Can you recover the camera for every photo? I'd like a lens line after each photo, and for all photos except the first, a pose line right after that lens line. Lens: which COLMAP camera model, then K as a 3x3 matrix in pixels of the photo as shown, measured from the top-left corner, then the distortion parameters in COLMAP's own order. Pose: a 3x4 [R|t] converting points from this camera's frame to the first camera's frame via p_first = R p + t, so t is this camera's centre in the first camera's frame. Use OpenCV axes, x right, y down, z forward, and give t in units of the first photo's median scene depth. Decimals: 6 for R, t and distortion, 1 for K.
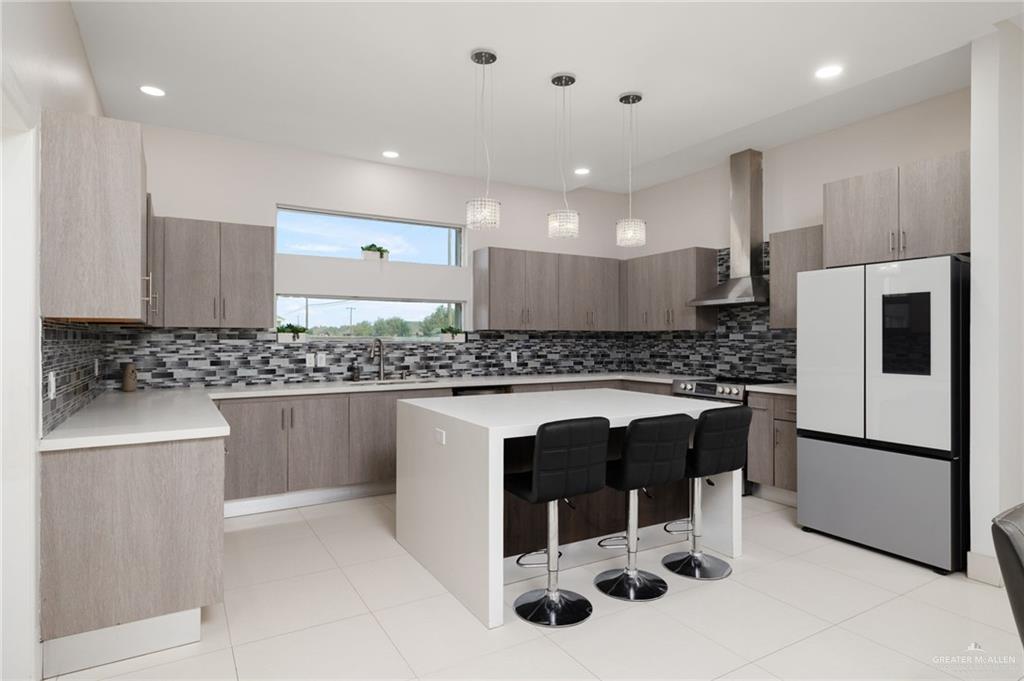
lens RADIAL K [[577.1, 0, 512.0], [0, 577.1, 340.5], [0, 0, 1]] dist [-0.000025, 0.001397]
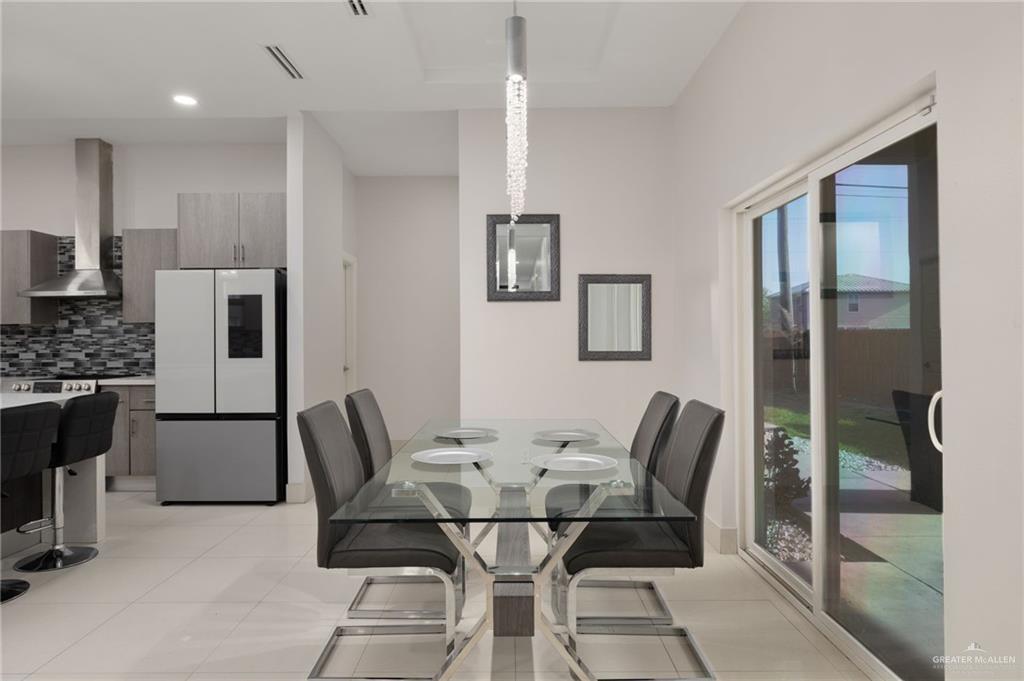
lens RADIAL K [[641.9, 0, 512.0], [0, 641.9, 340.5], [0, 0, 1]] dist [-0.002278, -0.001261]
pose [[0.535276, 0.000874, 0.844676, -0.132525], [0.006883, 0.999962, -0.005396, 0.020271], [-0.844649, 0.008703, 0.535250, -0.170066]]
